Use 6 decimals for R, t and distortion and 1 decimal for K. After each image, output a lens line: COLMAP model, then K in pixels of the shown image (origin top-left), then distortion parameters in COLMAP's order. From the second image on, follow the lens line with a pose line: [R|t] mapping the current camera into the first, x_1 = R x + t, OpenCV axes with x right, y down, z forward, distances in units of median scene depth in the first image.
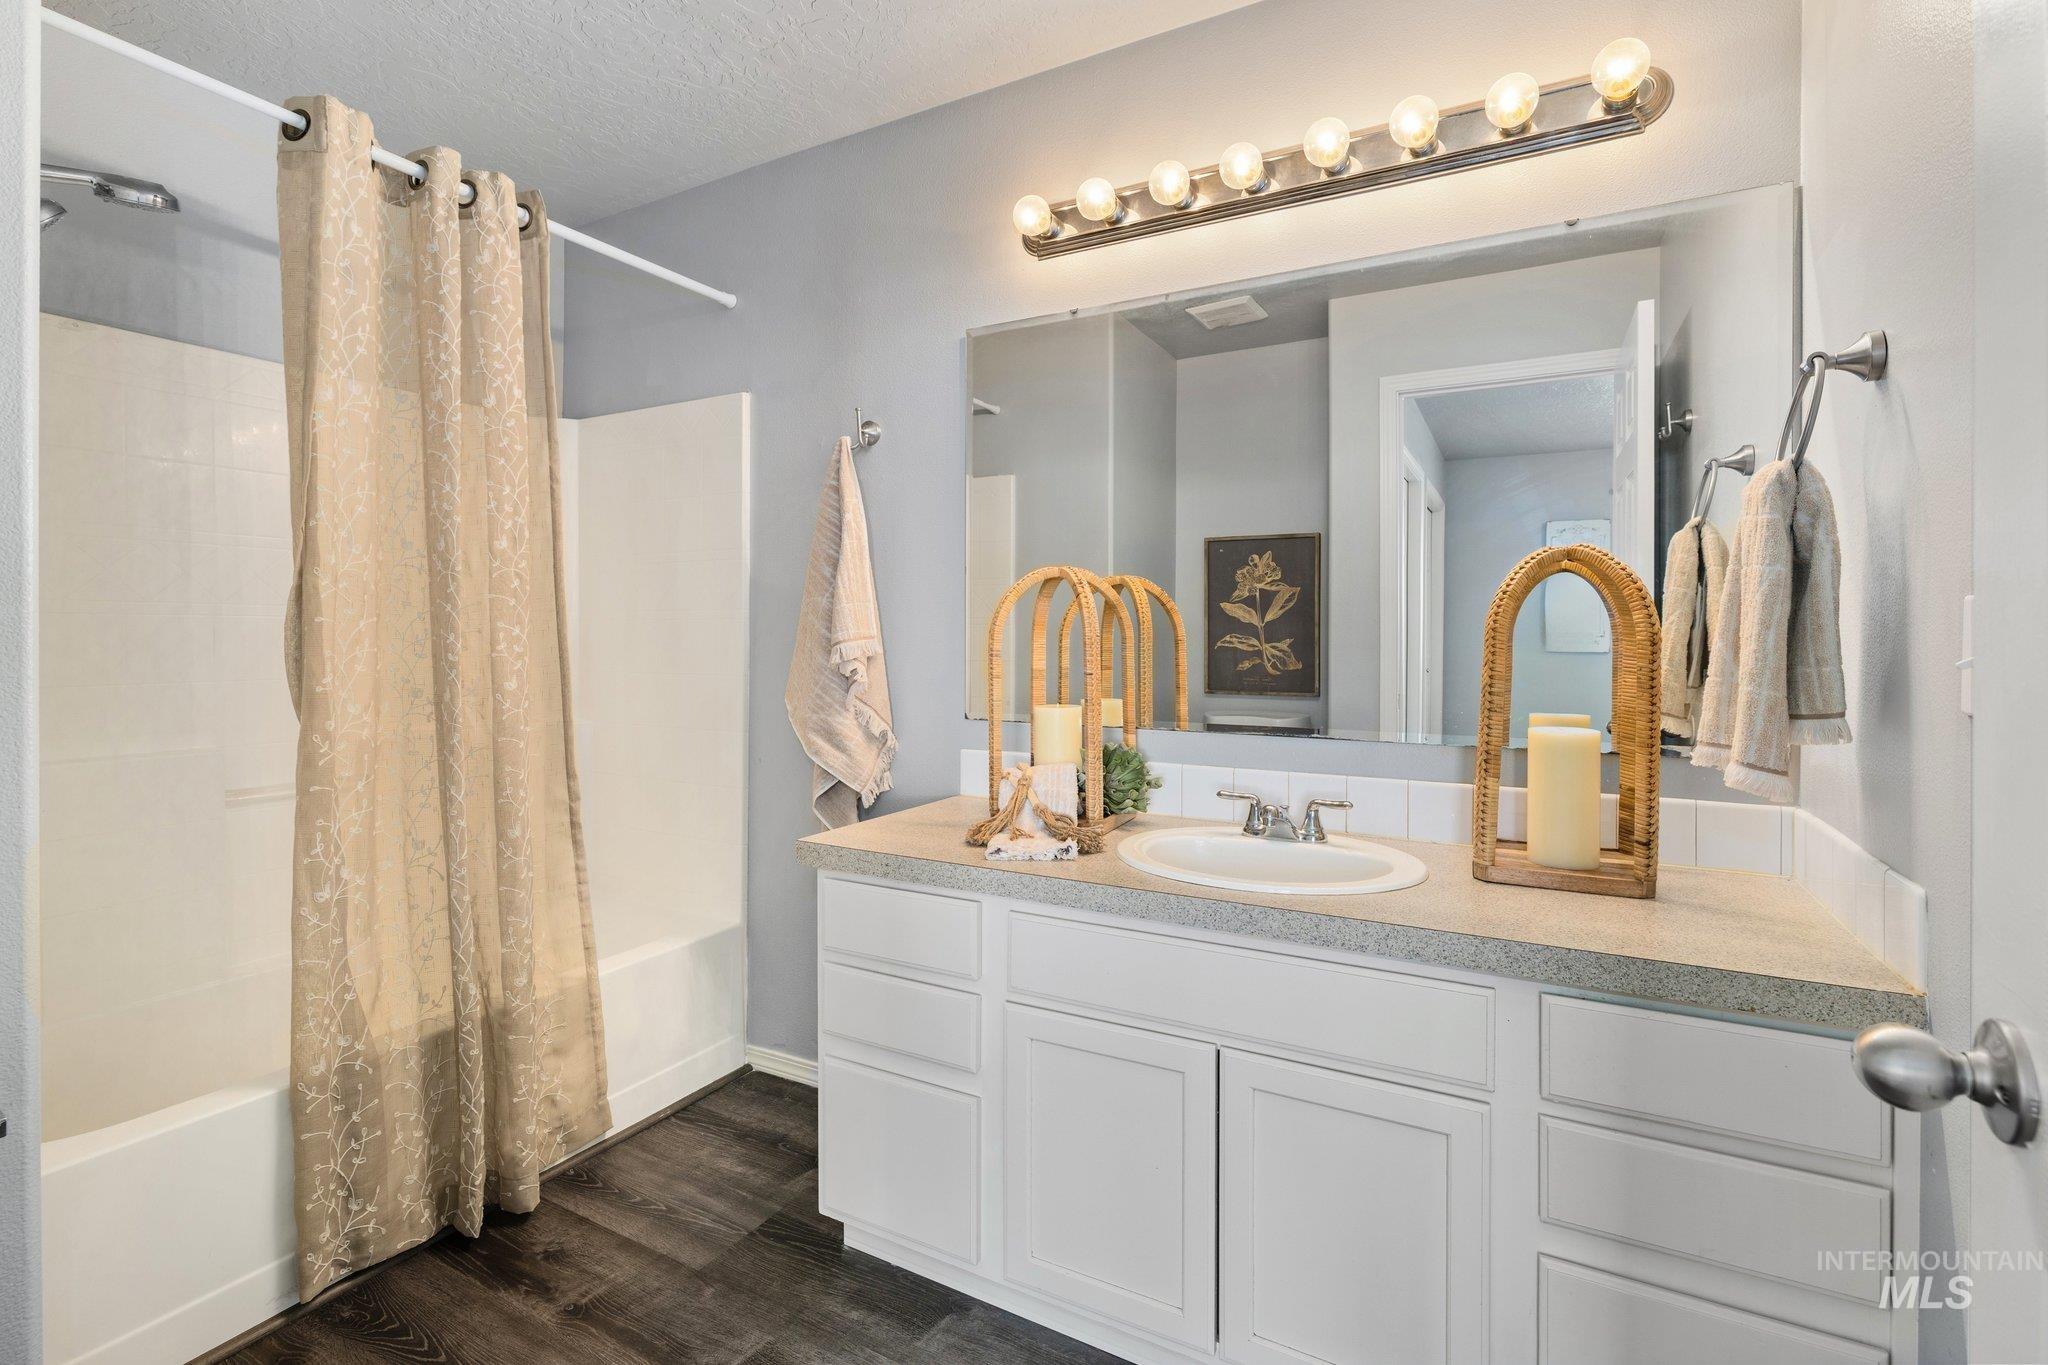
lens RADIAL K [[862.9, 0, 1019.5], [0, 862.9, 690.2], [0, 0, 1]] dist [-0.002854, -0.000283]
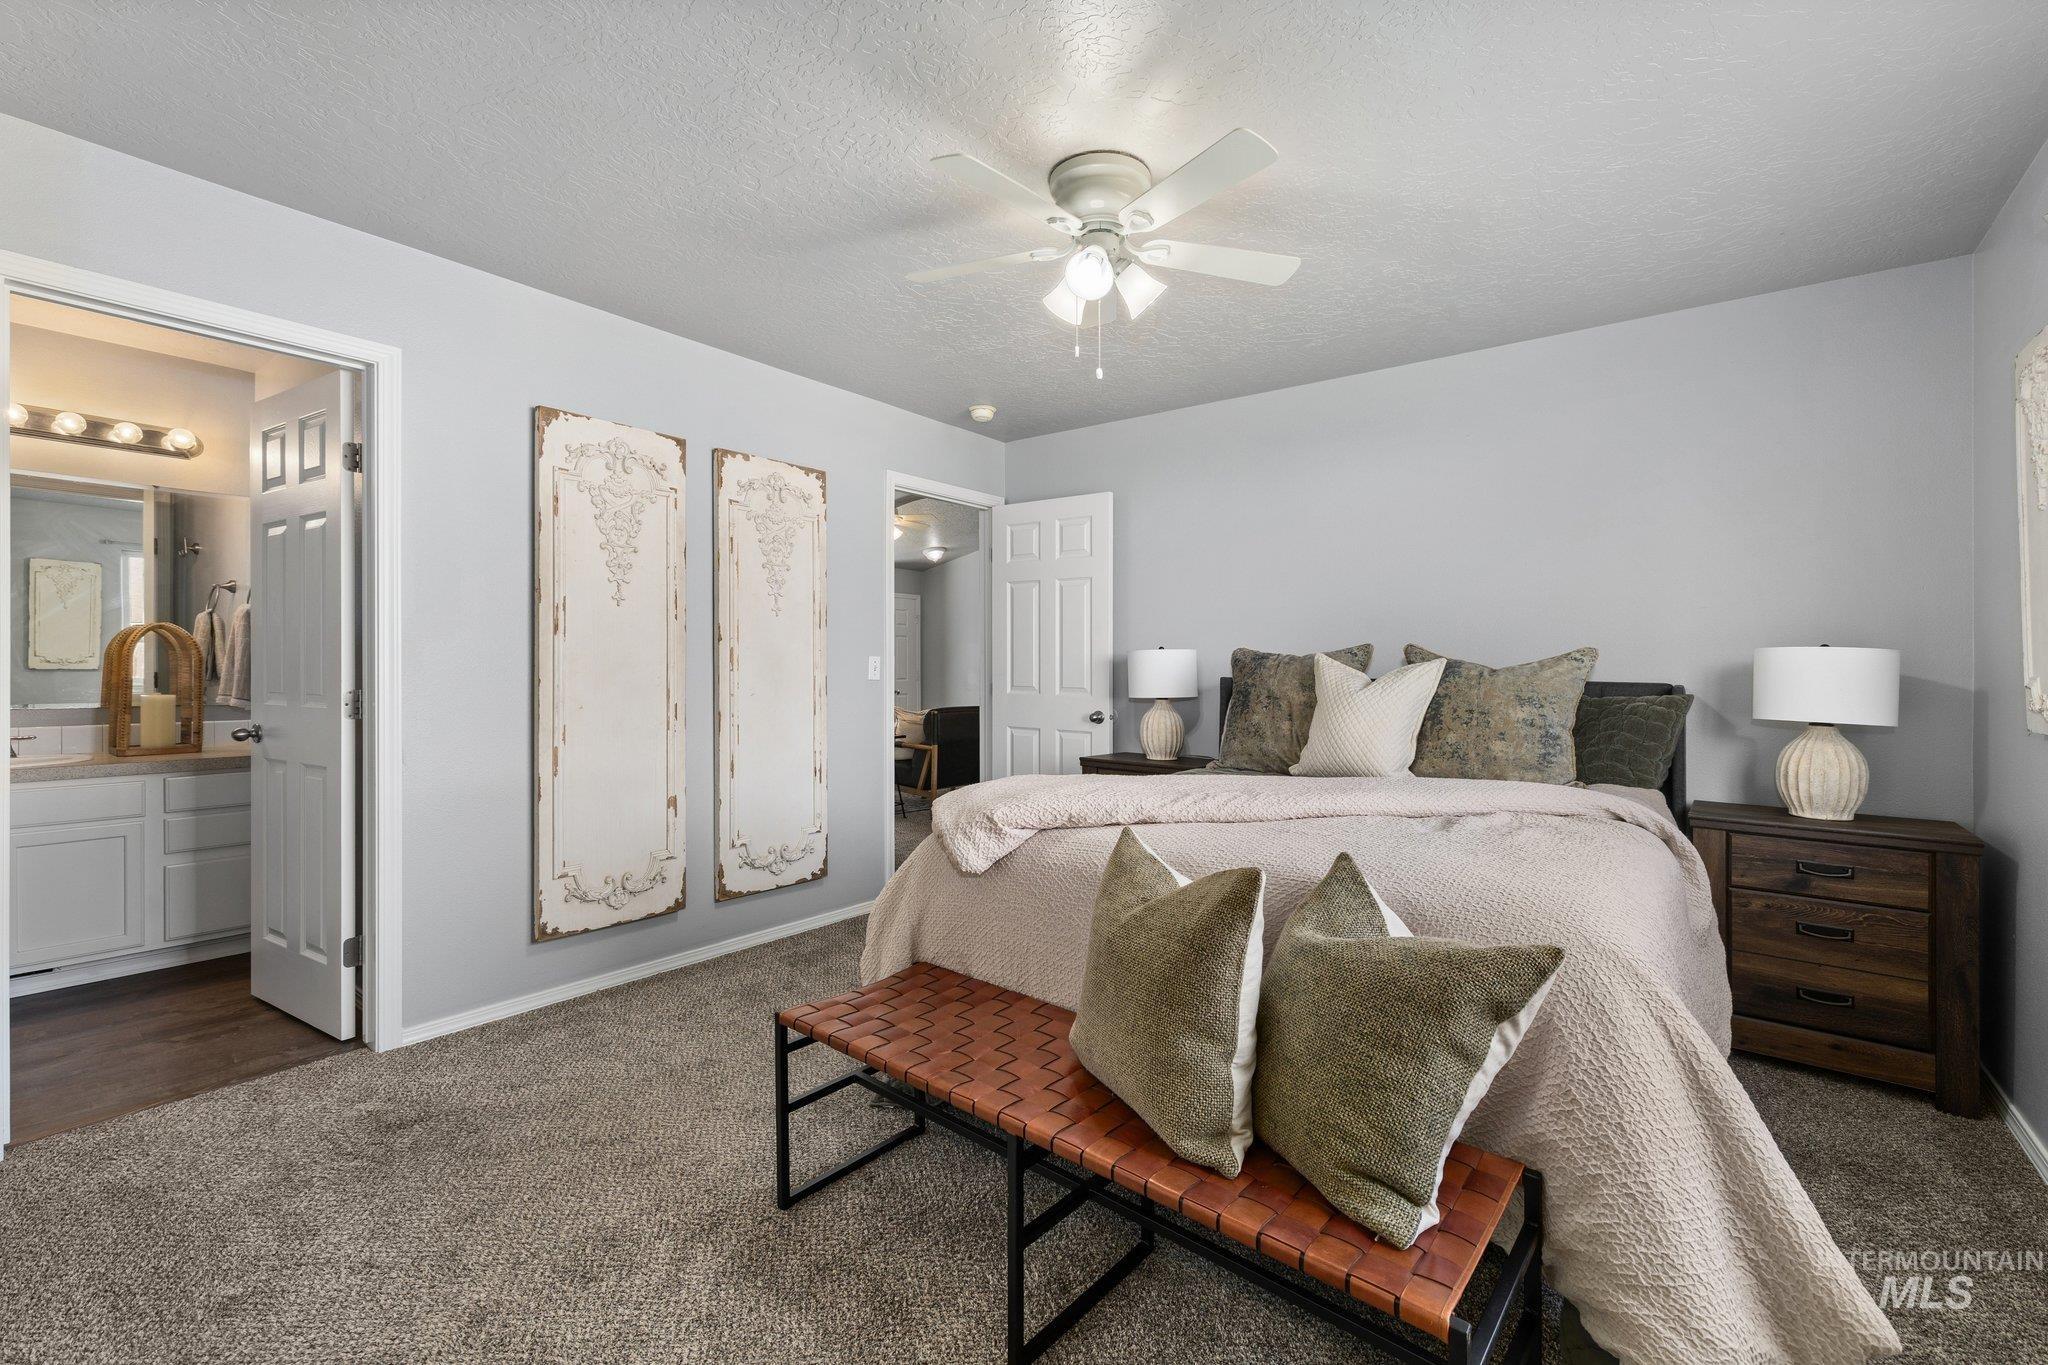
lens RADIAL K [[862.9, 0, 1019.5], [0, 862.9, 690.2], [0, 0, 1]] dist [-0.002854, -0.000283]
pose [[0.137929, -0.008978, 0.990401, -1.983521], [0.005610, 0.999950, 0.008284, 0.002981], [-0.990426, 0.004414, 0.137972, -2.420495]]
